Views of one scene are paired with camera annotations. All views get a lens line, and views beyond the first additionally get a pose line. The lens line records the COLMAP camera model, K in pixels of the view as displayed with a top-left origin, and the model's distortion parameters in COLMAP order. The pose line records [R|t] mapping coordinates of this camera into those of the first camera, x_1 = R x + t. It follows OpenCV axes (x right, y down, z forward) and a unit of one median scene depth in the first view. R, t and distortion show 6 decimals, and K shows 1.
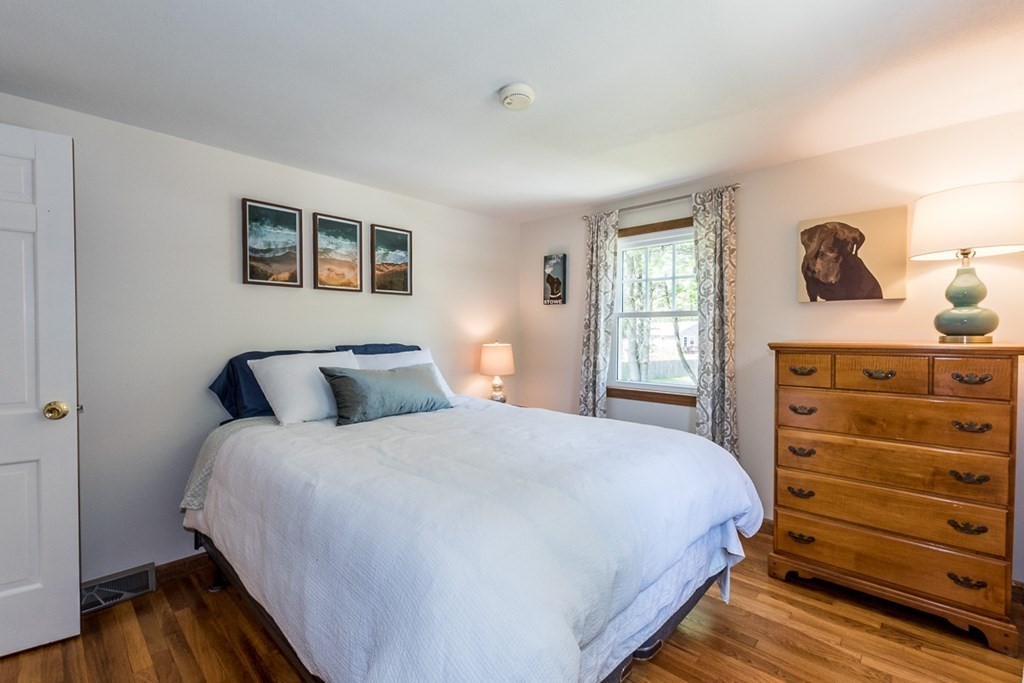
lens RADIAL K [[453.0, 0, 511.7], [0, 453.0, 338.9], [0, 0, 1]] dist [0.009304, -0.000503]
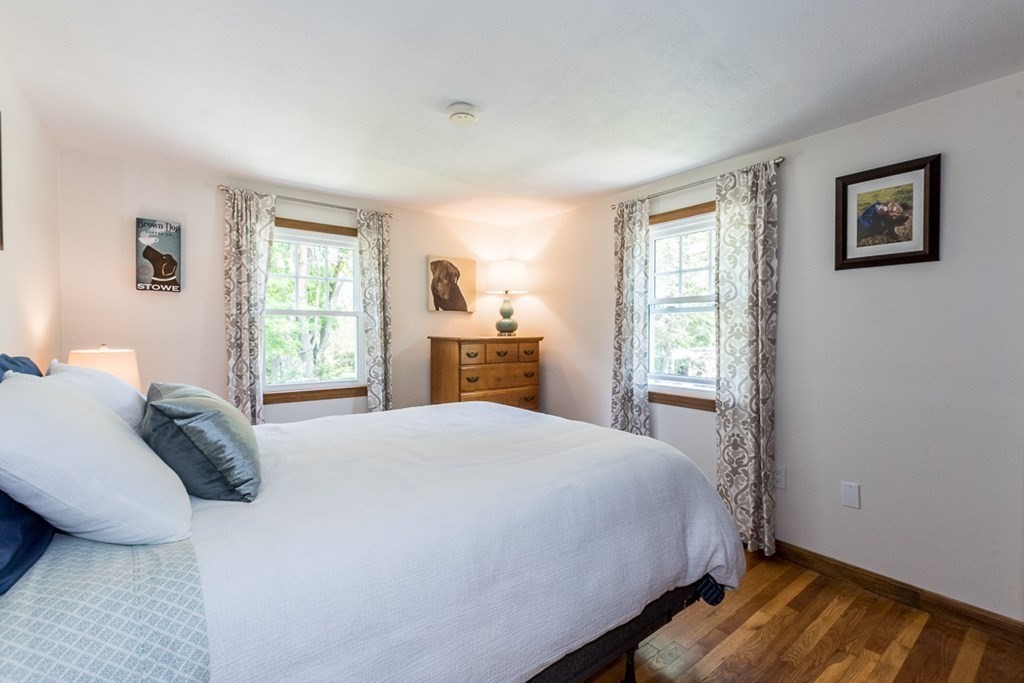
lens RADIAL K [[453.0, 0, 511.4], [0, 453.0, 338.1], [0, 0, 1]] dist [0.009304, -0.000503]
pose [[0.149228, -0.015698, 0.988678, -0.702958], [0.014862, 0.999797, 0.013632, -0.006383], [-0.988691, 0.012660, 0.149431, 0.476222]]
